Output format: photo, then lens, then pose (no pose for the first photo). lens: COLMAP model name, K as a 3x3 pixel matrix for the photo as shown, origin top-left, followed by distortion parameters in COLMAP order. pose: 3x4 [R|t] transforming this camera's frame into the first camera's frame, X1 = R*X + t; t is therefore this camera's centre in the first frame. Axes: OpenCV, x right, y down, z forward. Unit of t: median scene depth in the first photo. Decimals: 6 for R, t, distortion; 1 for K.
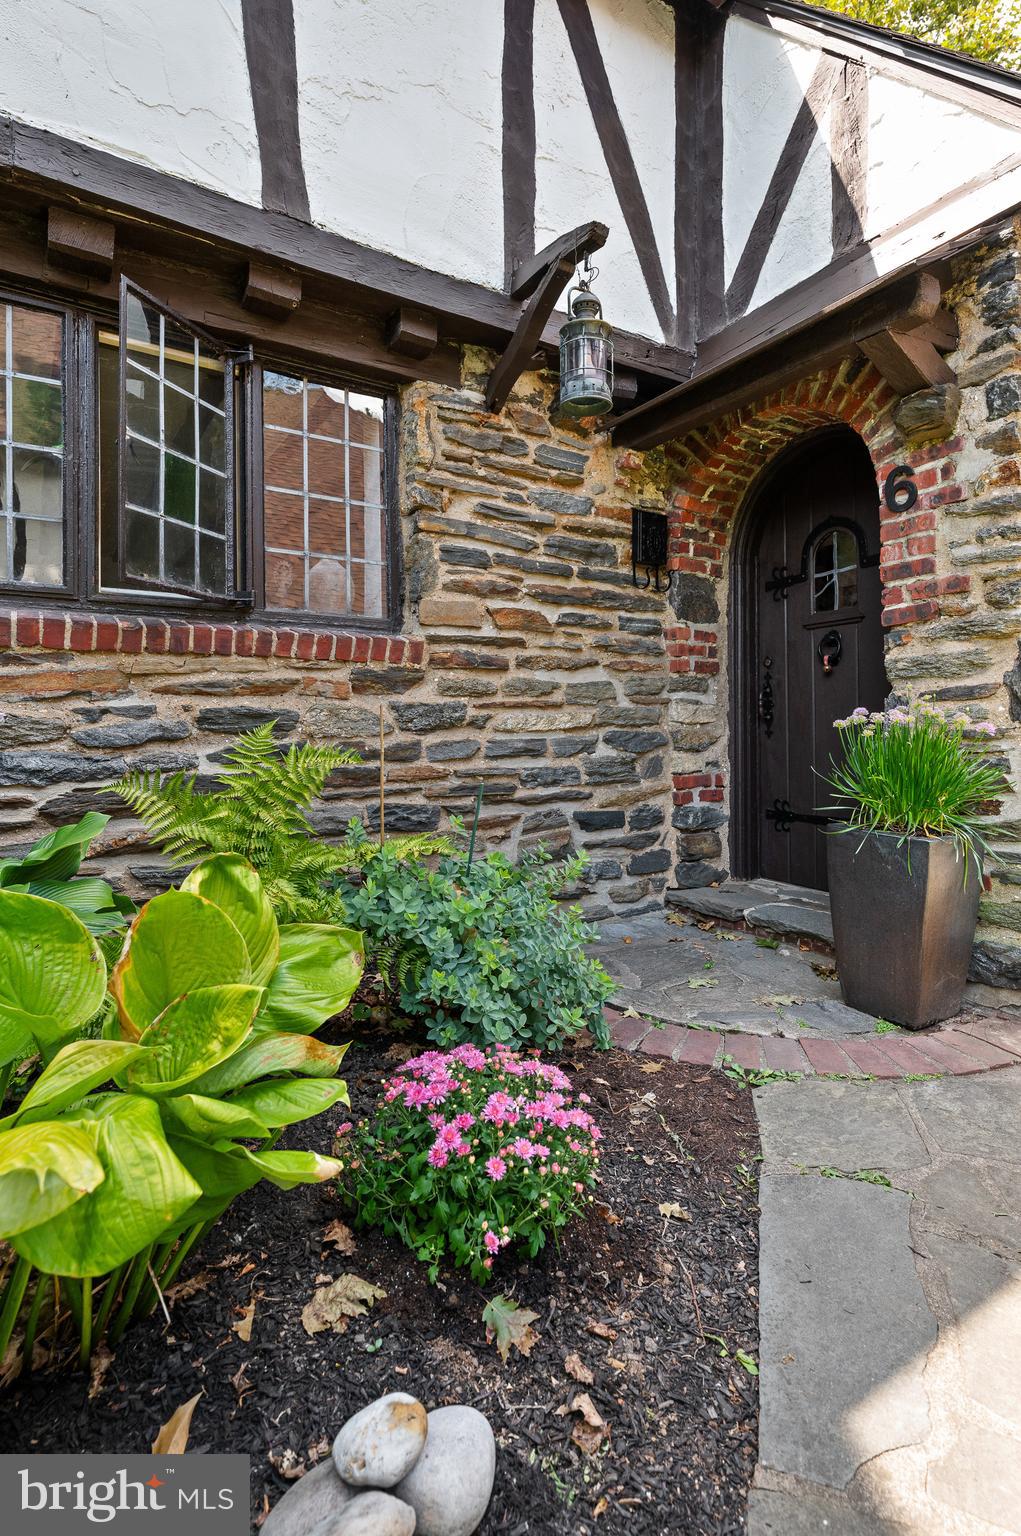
lens RADIAL K [[748.6, 0, 518.6], [0, 748.6, 716.3], [0, 0, 1]] dist [-0.000270, 0.000339]
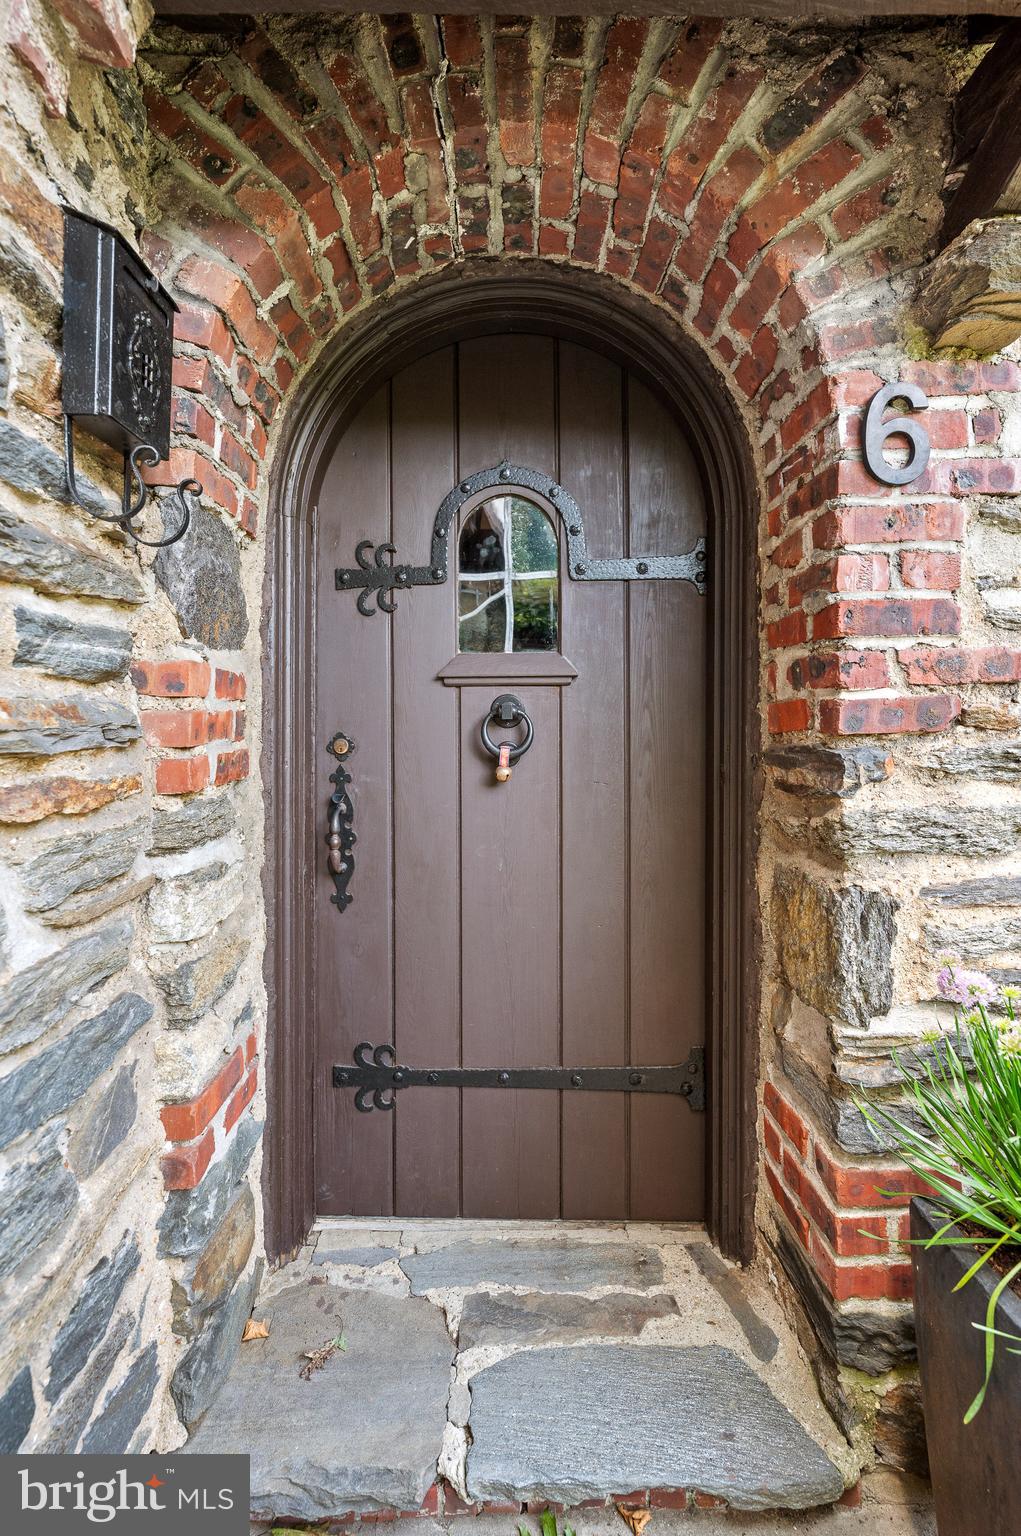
lens RADIAL K [[725.3, 0, 531.1], [0, 725.3, 719.8], [0, 0, 1]] dist [-0.000441, 0.000013]
pose [[0.522993, -0.000792, 0.852337, 0.020633], [-0.014259, 0.999851, 0.009679, -0.112691], [-0.852218, -0.017215, 0.522904, 0.804206]]
